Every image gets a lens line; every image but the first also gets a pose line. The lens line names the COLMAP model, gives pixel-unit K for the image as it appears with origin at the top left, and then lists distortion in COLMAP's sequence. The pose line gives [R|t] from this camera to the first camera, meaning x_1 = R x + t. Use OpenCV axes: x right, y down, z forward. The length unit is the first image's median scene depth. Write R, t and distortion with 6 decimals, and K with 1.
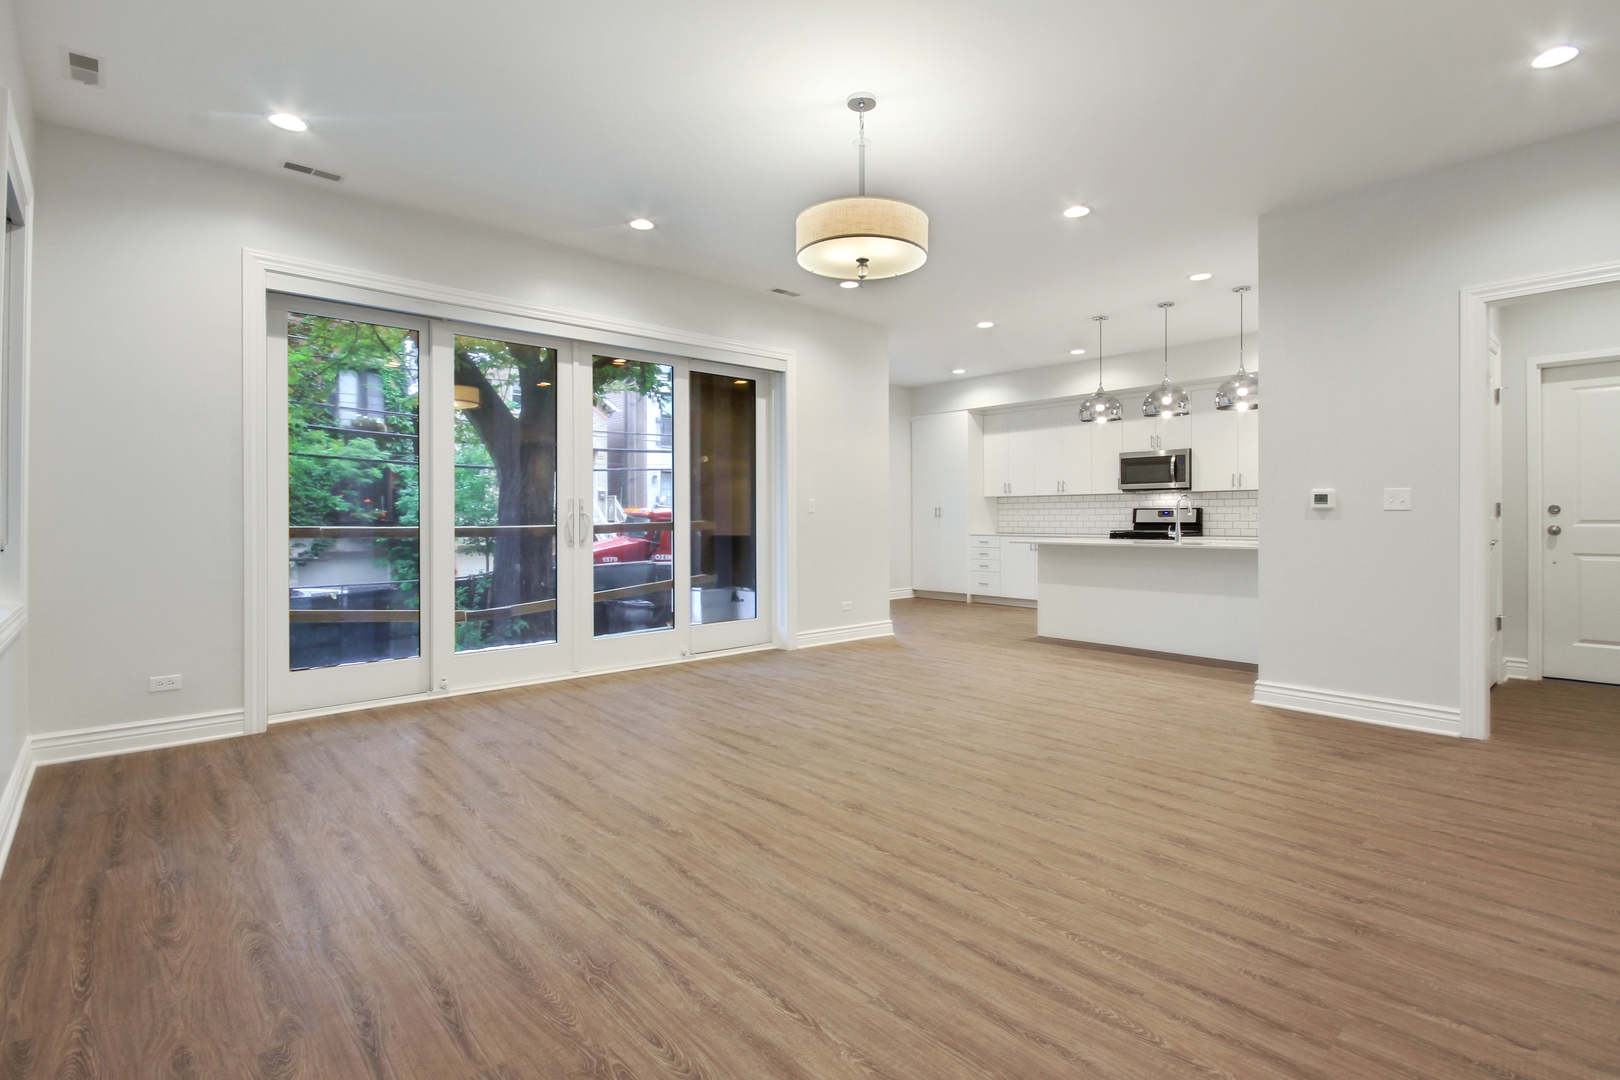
lens RADIAL K [[765.3, 0, 823.9], [0, 765.3, 512.5], [0, 0, 1]] dist [0.000200, 0.000070]
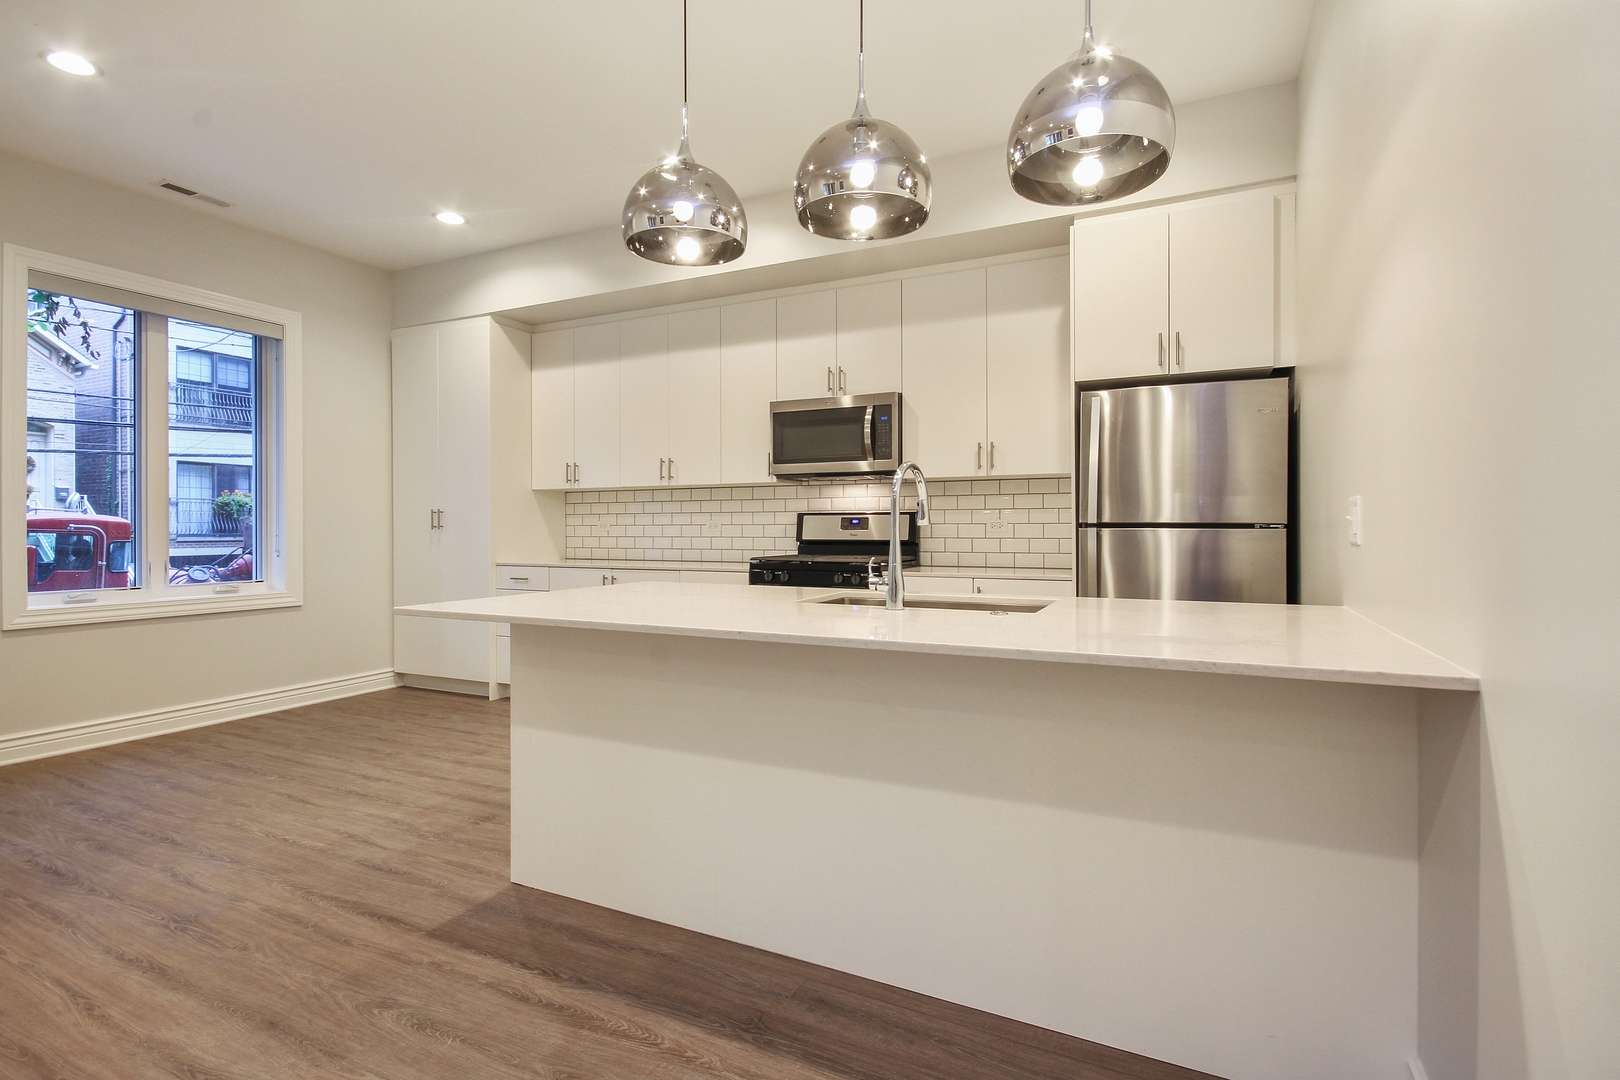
lens RADIAL K [[765.3, 0, 812.3], [0, 765.3, 534.7], [0, 0, 1]] dist [0.000200, 0.000070]
pose [[0.933743, 0.000174, 0.357945, 0.223910], [-0.004928, 0.999911, 0.012369, 0.002931], [-0.357911, -0.013314, 0.933661, 0.501976]]
